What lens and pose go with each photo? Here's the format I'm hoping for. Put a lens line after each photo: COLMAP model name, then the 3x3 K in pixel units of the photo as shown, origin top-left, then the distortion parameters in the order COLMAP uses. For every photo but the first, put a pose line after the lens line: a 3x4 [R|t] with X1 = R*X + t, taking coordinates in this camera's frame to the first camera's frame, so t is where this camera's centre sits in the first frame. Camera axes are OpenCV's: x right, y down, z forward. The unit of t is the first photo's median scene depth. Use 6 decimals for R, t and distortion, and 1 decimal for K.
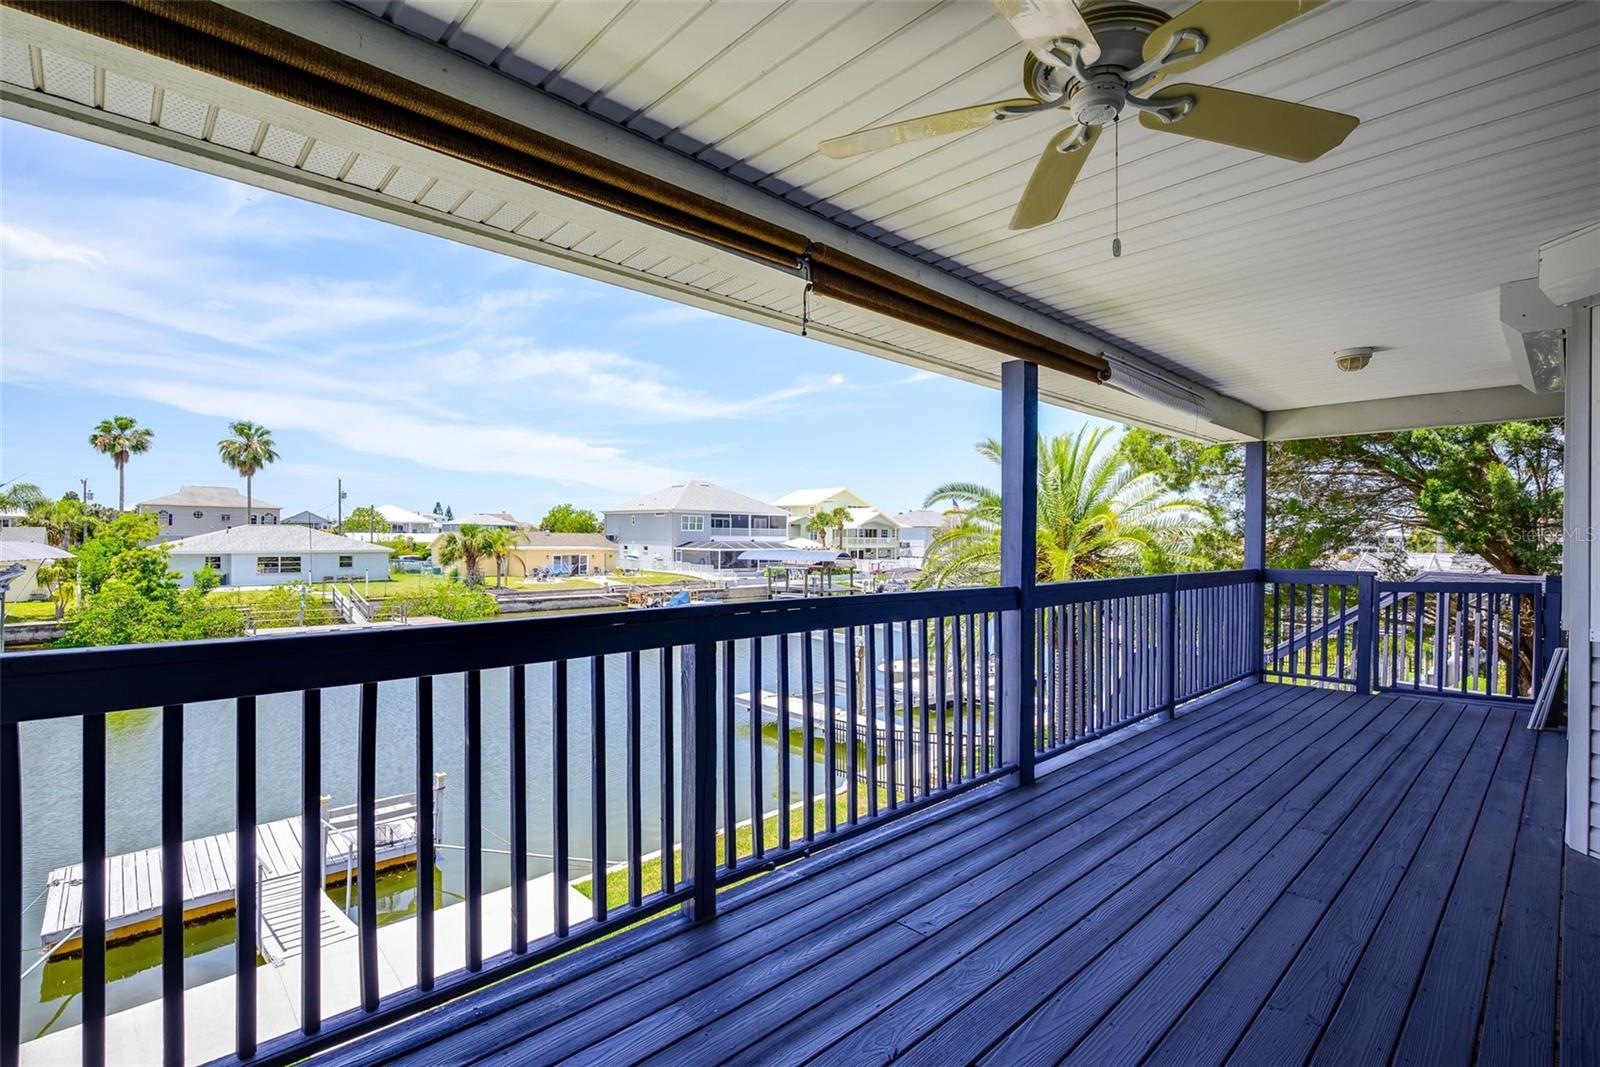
lens RADIAL K [[738.7, 0, 802.8], [0, 738.7, 533.1], [0, 0, 1]] dist [0.000088, -0.000267]
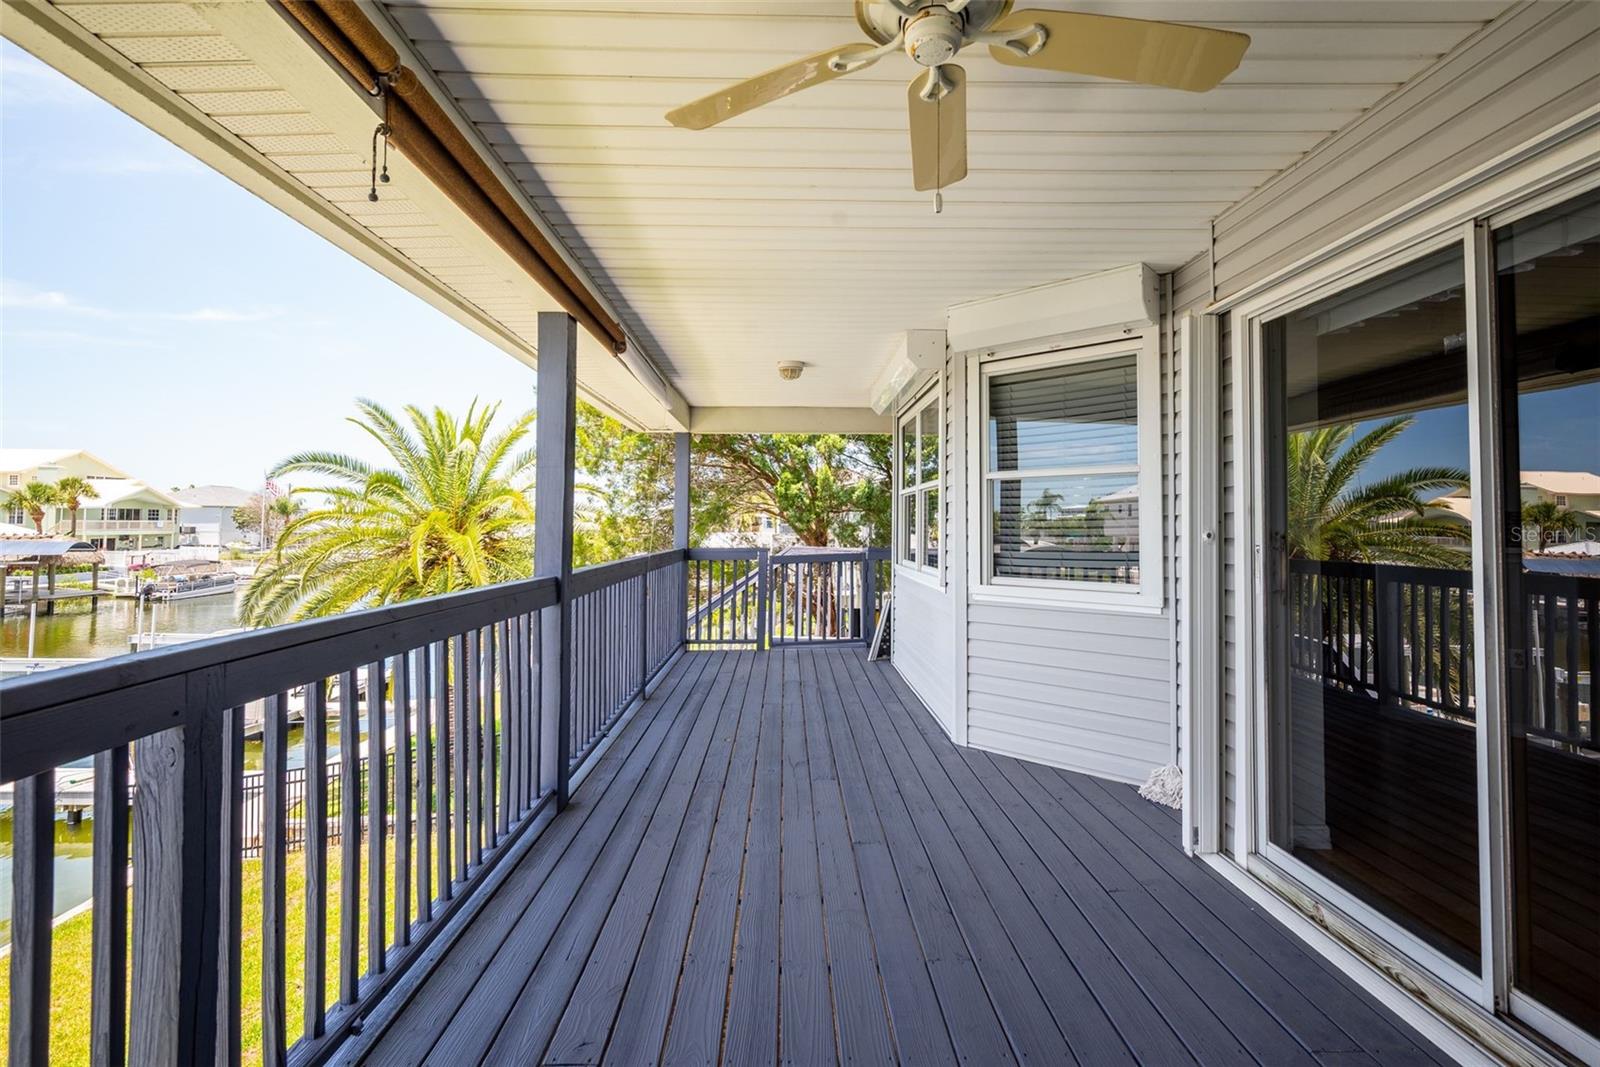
lens RADIAL K [[749.2, 0, 803.1], [0, 749.2, 503.0], [0, 0, 1]] dist [-0.000963, -0.000363]
pose [[0.674501, 0.016278, 0.738095, -0.078807], [-0.003801, 0.999820, -0.018576, 0.000831], [-0.738264, 0.009724, 0.674441, 0.105291]]
